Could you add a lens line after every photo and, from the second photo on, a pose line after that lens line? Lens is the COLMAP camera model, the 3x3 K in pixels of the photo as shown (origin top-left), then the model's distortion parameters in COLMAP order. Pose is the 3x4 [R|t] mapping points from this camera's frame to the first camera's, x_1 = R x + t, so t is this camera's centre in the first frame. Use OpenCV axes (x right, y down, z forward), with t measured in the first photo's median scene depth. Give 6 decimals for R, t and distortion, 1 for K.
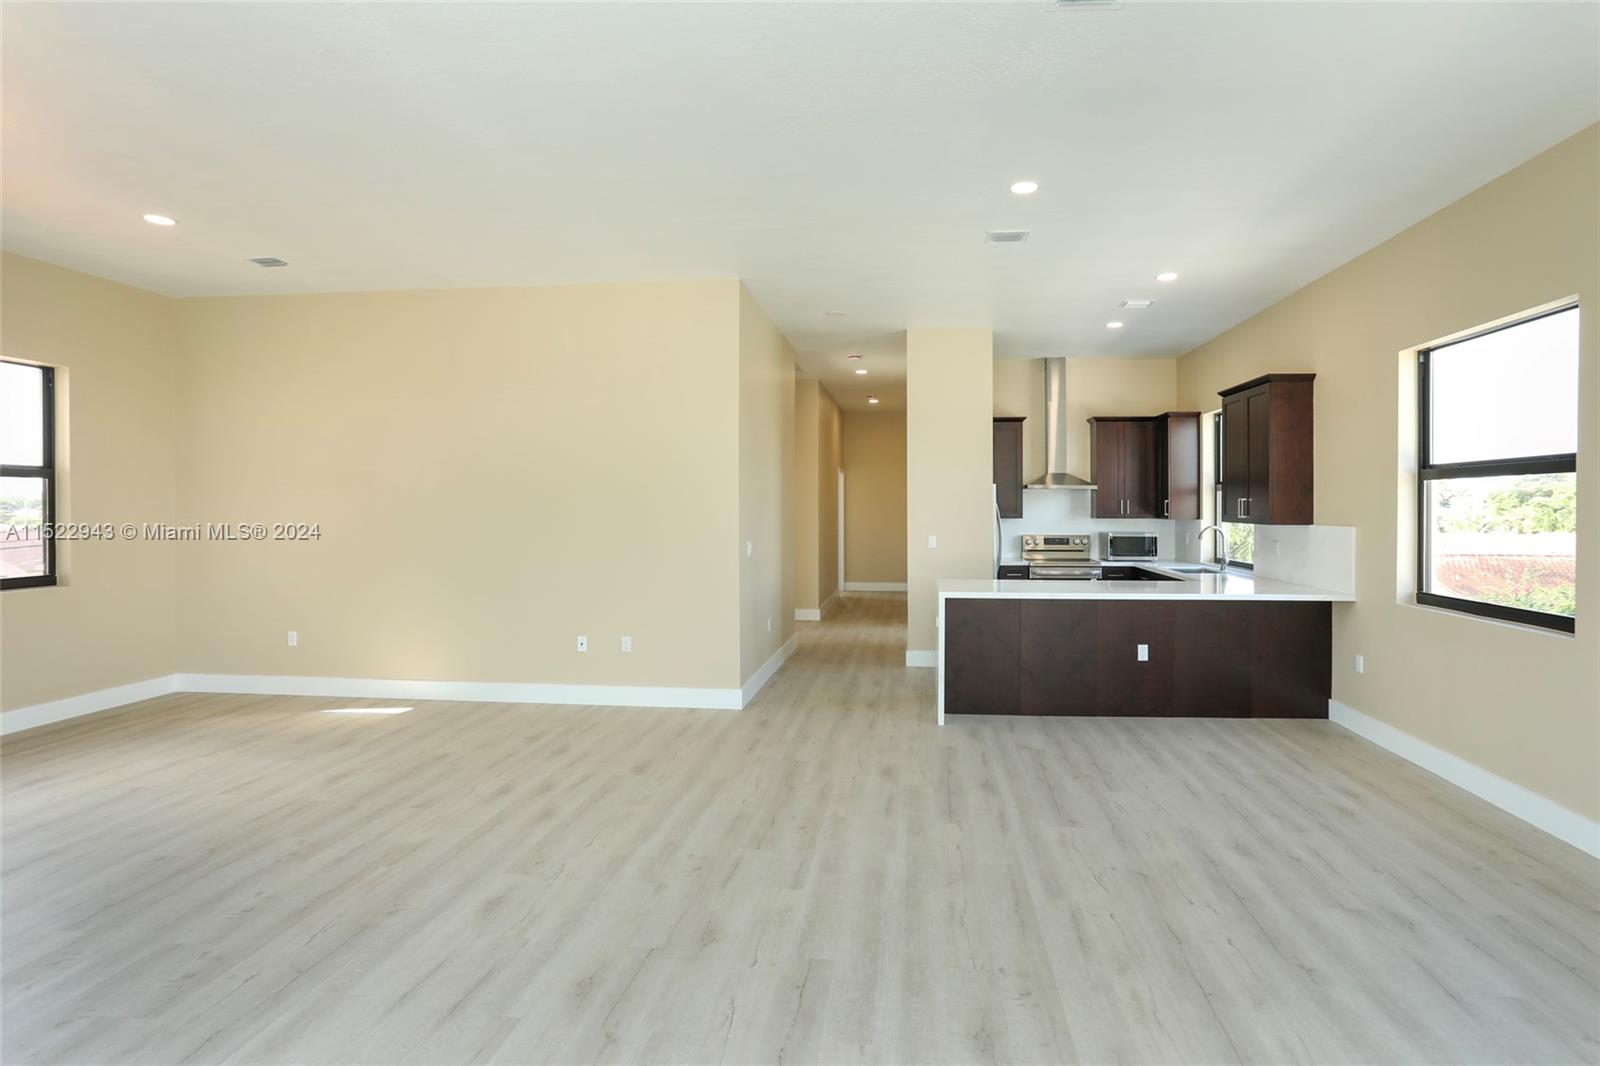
lens RADIAL K [[771.5, 0, 844.1], [0, 771.5, 515.4], [0, 0, 1]] dist [-0.019320, 0.000953]
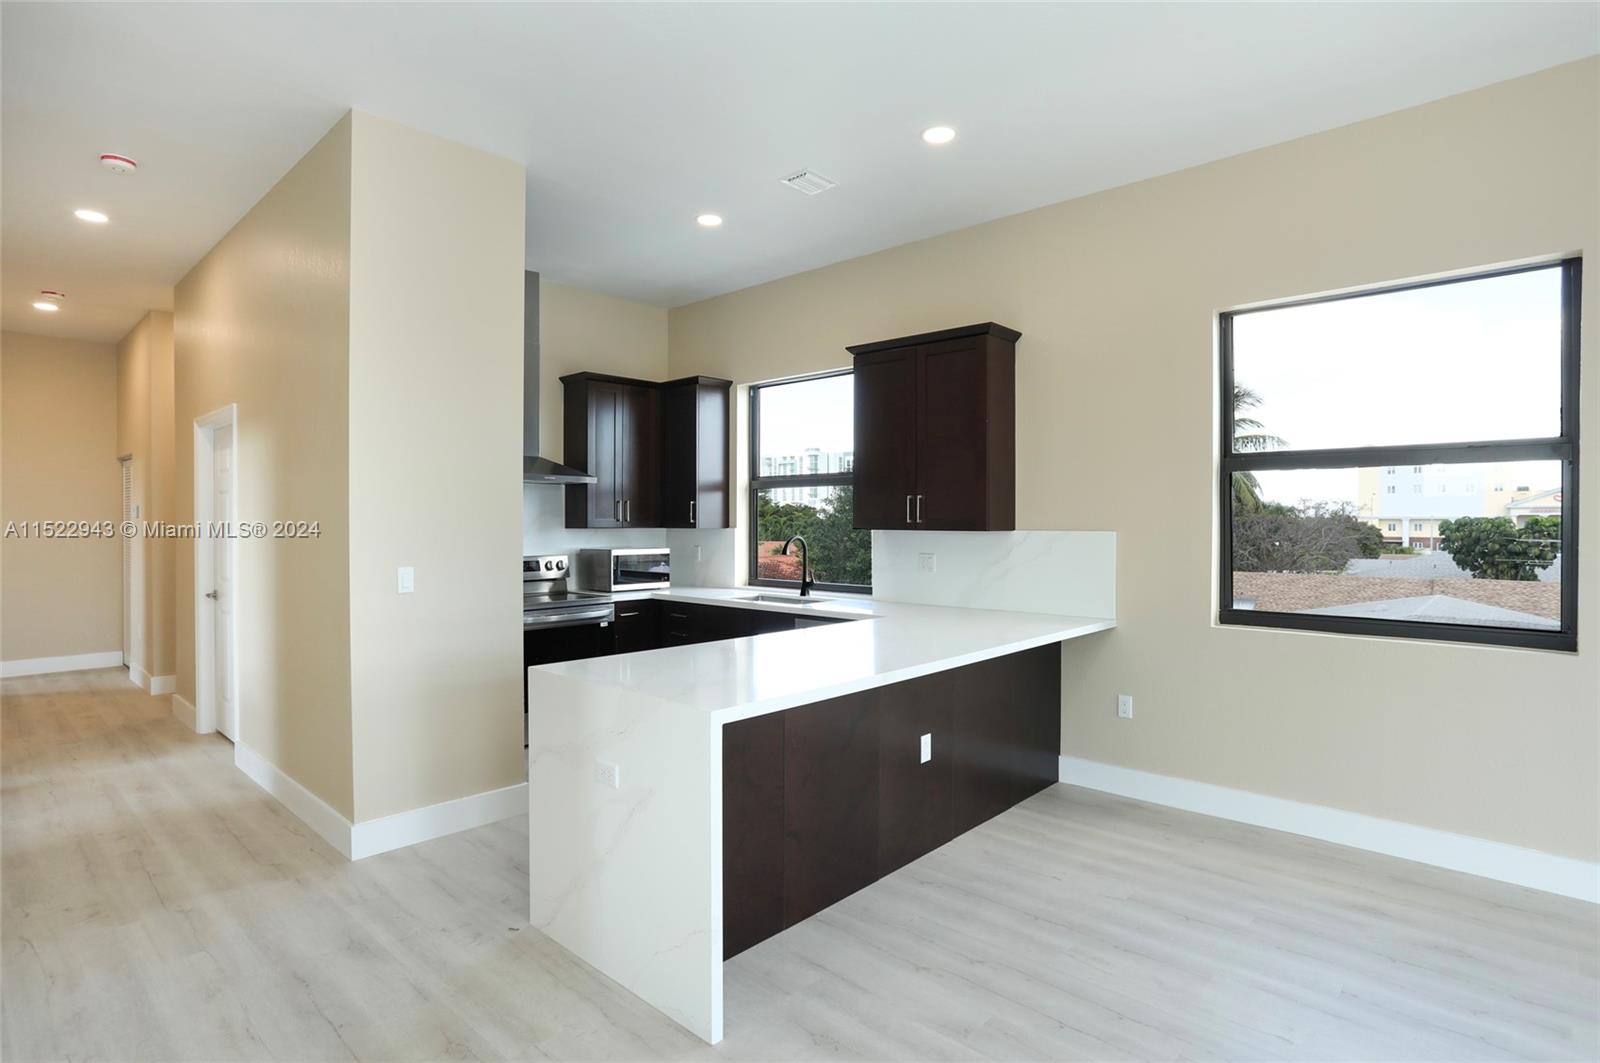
lens RADIAL K [[830.1, 0, 818.6], [0, 830.1, 525.3], [0, 0, 1]] dist [-0.027530, 0.000079]
pose [[0.617649, -0.007149, 0.786421, -0.168330], [0.009536, 0.999953, 0.001600, 0.003775], [-0.786396, 0.006511, 0.617689, 0.668646]]
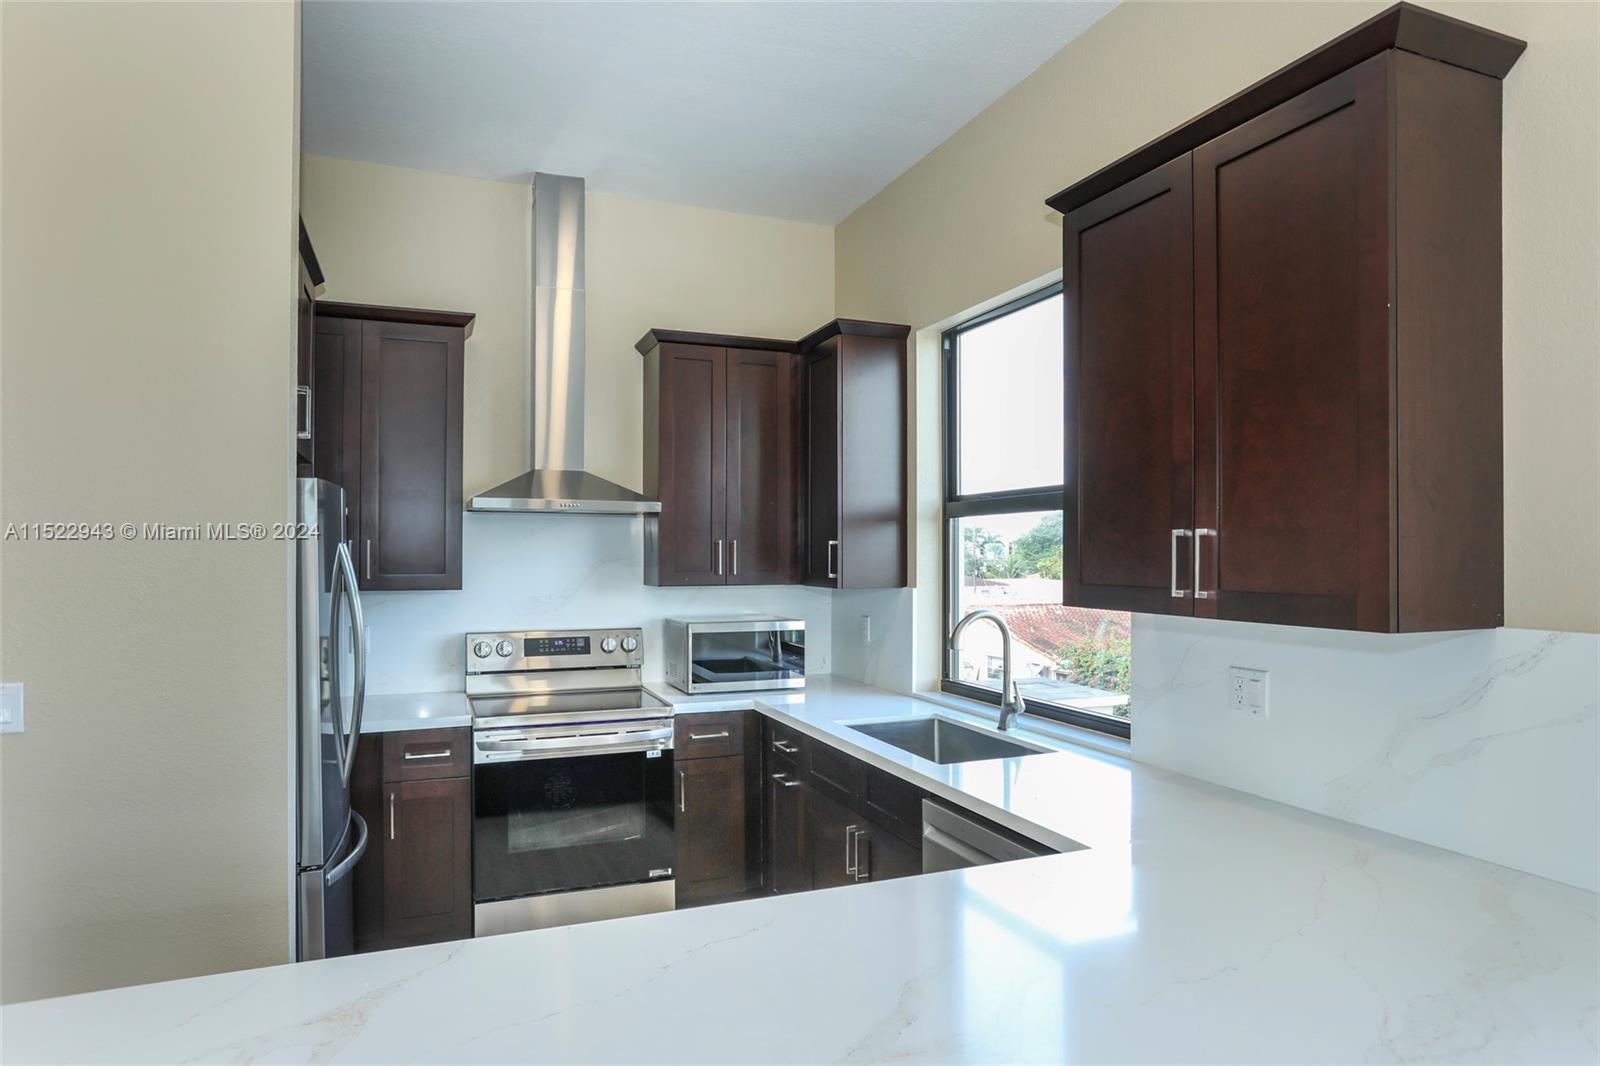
lens RADIAL K [[972.6, 0, 792.8], [0, 972.6, 550.1], [0, 0, 1]] dist [-0.001798, -0.000434]
pose [[0.890969, -0.001680, 0.454061, 0.256737], [0.008223, 0.999889, -0.012436, -0.012540], [-0.453990, 0.014814, 0.890884, 0.848152]]
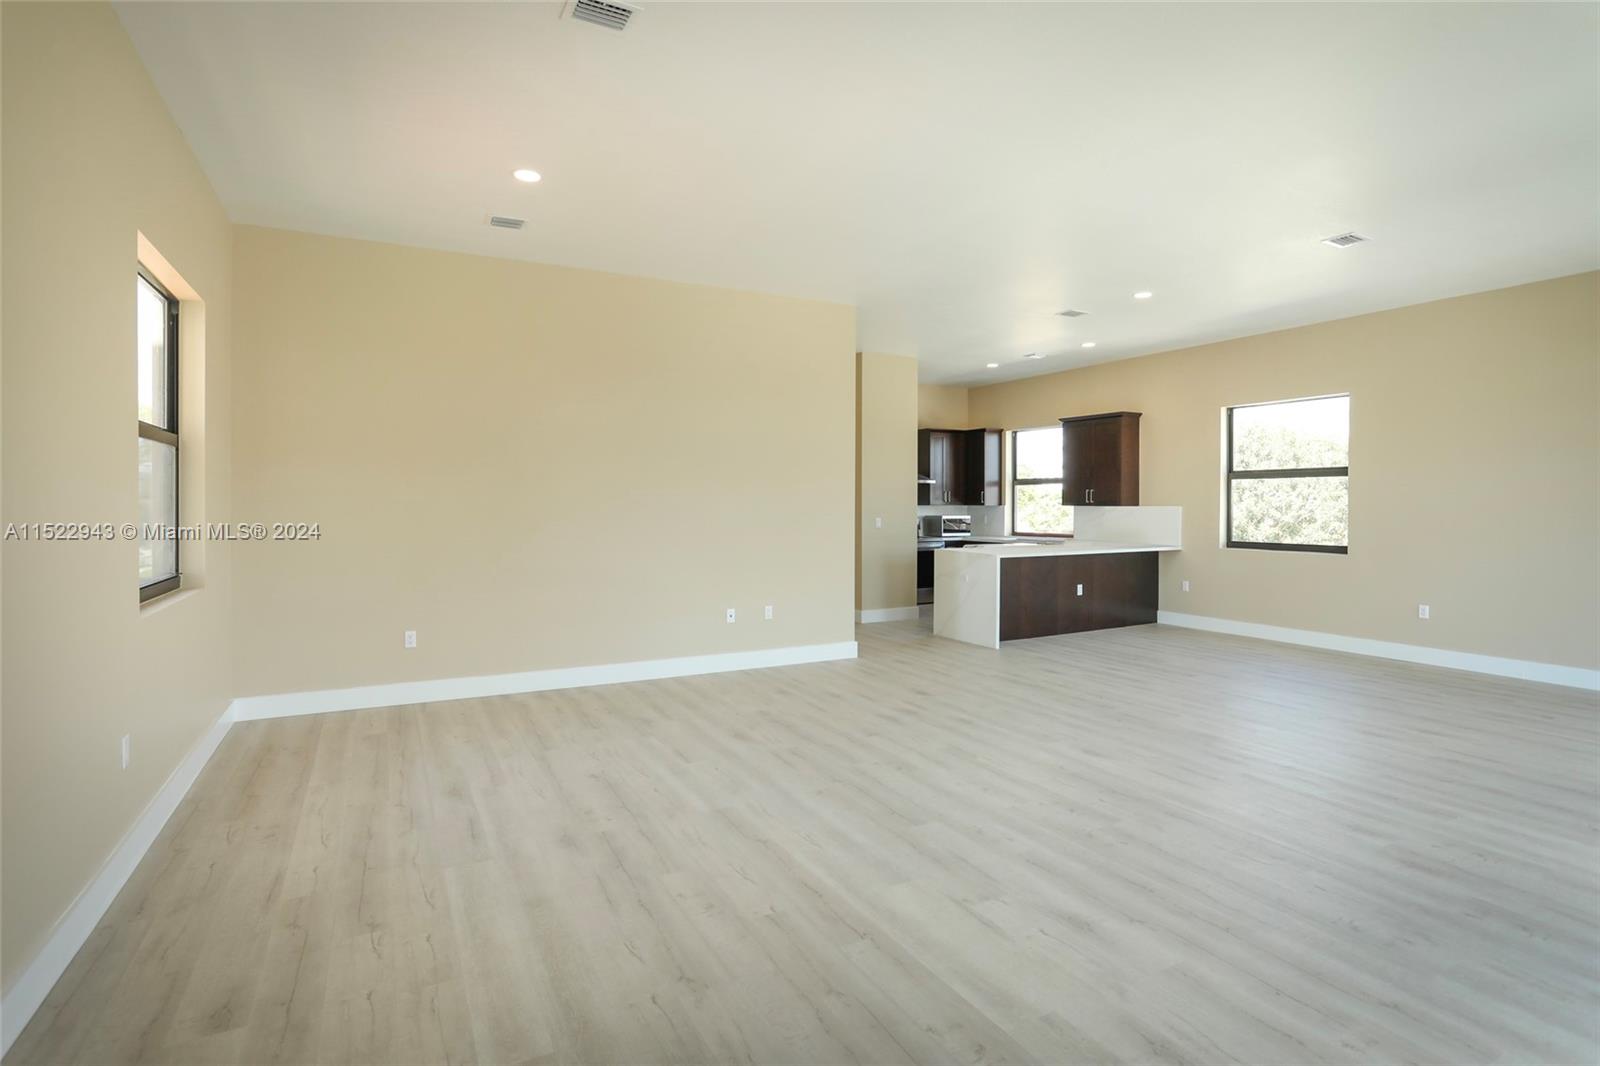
lens RADIAL K [[745.4, 0, 831.4], [0, 745.4, 505.2], [0, 0, 1]] dist [-0.016047, 0.000285]
pose [[0.840133, -0.001647, 0.542378, -0.825584], [0.005393, 0.999971, -0.005318, 0.016253], [-0.542354, 0.007393, 0.840118, 0.028591]]
